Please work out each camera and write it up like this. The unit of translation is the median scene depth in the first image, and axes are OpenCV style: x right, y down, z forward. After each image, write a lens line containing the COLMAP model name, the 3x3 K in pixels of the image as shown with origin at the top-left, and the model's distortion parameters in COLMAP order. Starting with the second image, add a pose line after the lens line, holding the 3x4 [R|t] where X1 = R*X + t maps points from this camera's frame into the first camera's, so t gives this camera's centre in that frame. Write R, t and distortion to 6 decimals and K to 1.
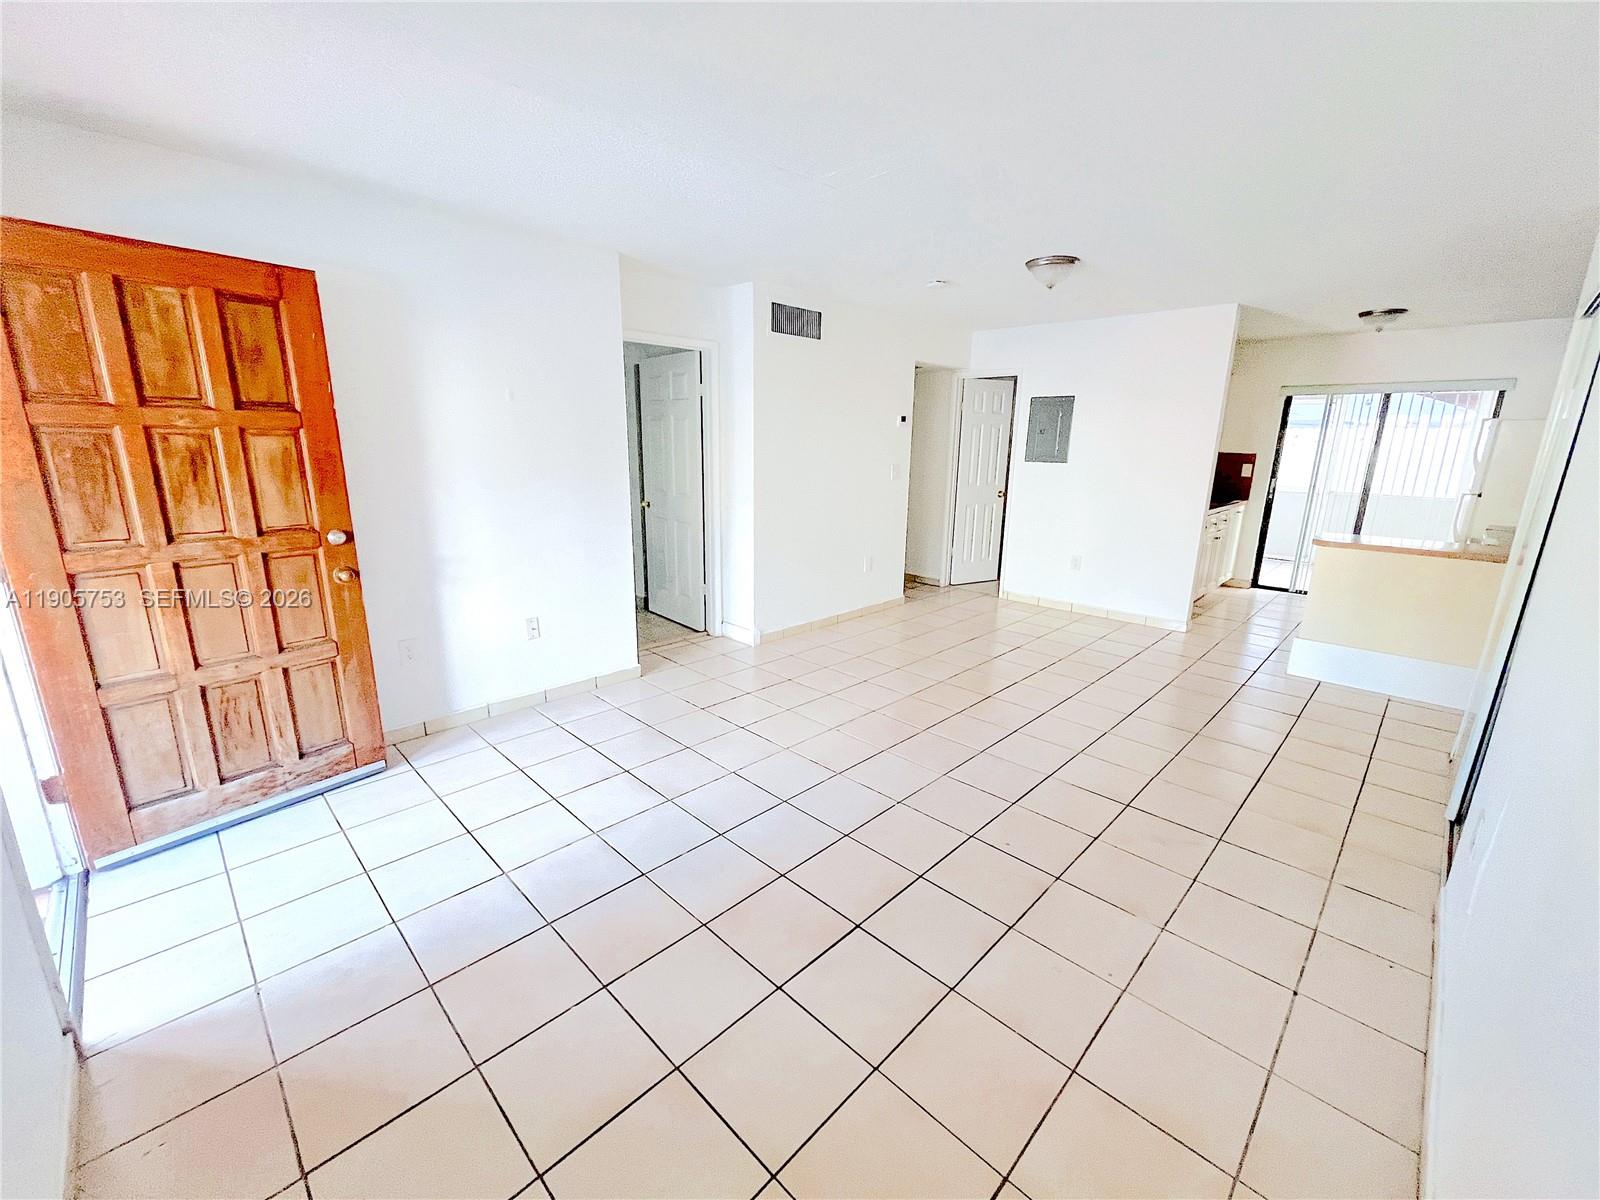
lens RADIAL K [[653.0, 0, 798.6], [0, 653.0, 594.3], [0, 0, 1]] dist [0.001050, 0.000167]
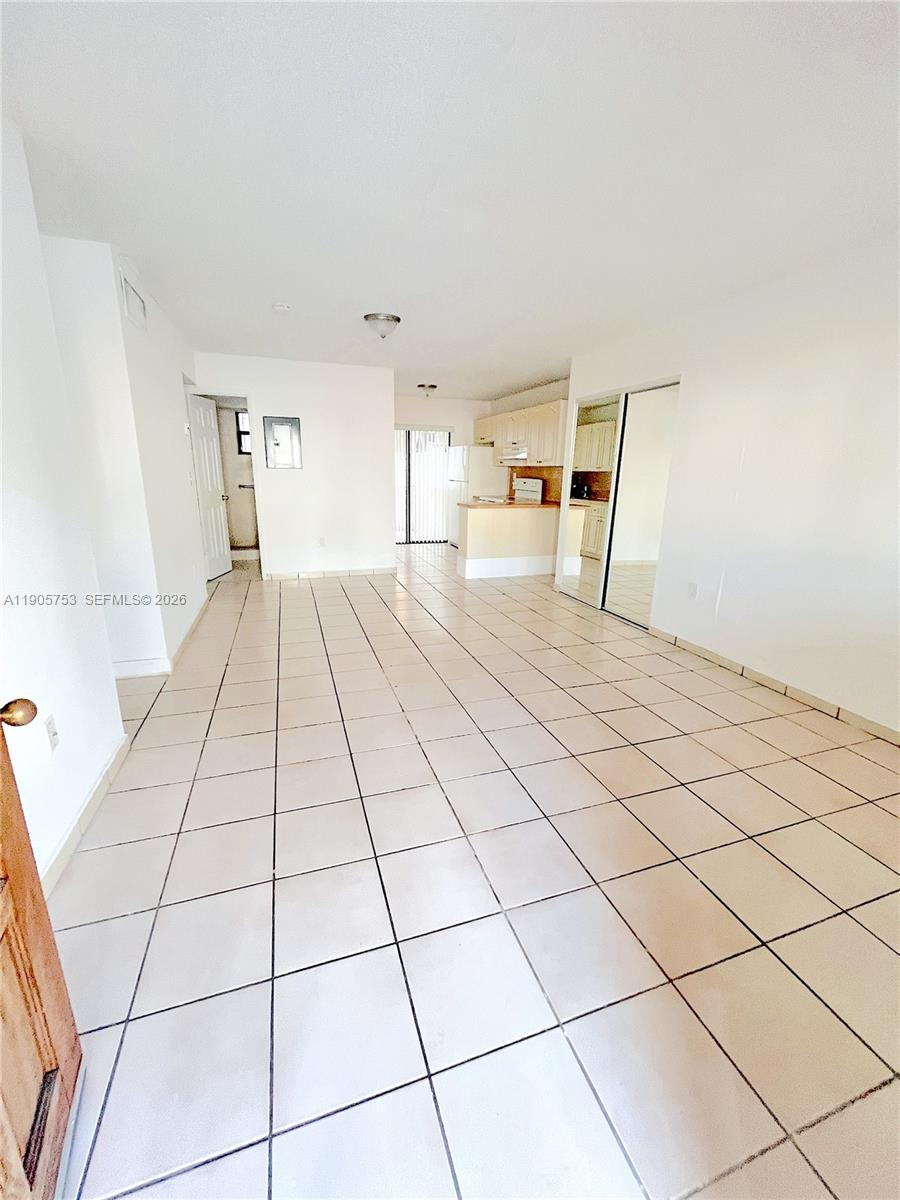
lens RADIAL K [[489.7, 0, 447.9], [0, 489.7, 599.7], [0, 0, 1]] dist [0.001050, 0.000167]
pose [[0.453678, -0.235699, 0.859431, -0.377846], [0.197389, 0.967013, 0.161006, -0.043727], [-0.869030, 0.096597, 0.485238, 0.274309]]
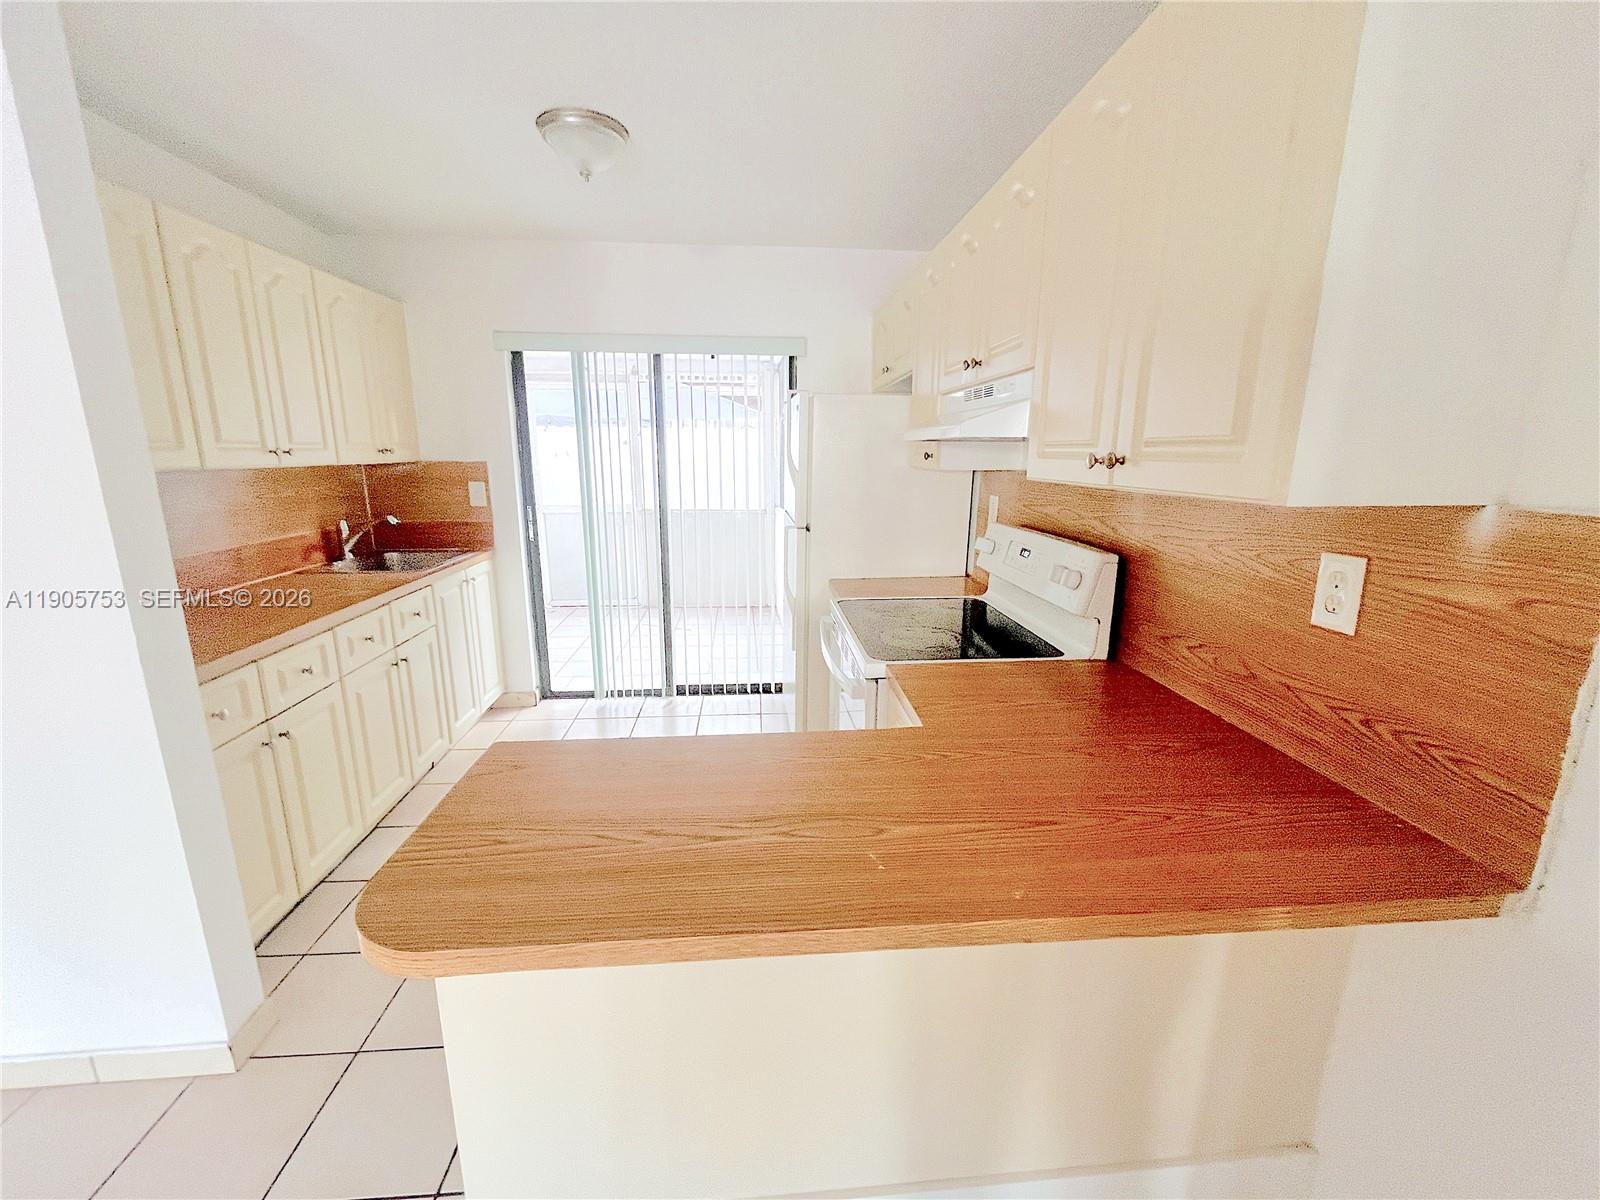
lens RADIAL K [[653.0, 0, 782.9], [0, 653.0, 602.9], [0, 0, 1]] dist [0.001050, 0.000167]
pose [[0.669326, -0.184606, 0.719669, 0.519763], [0.179681, 0.980106, 0.084299, -0.118792], [-0.720914, 0.072887, 0.689181, 0.538212]]
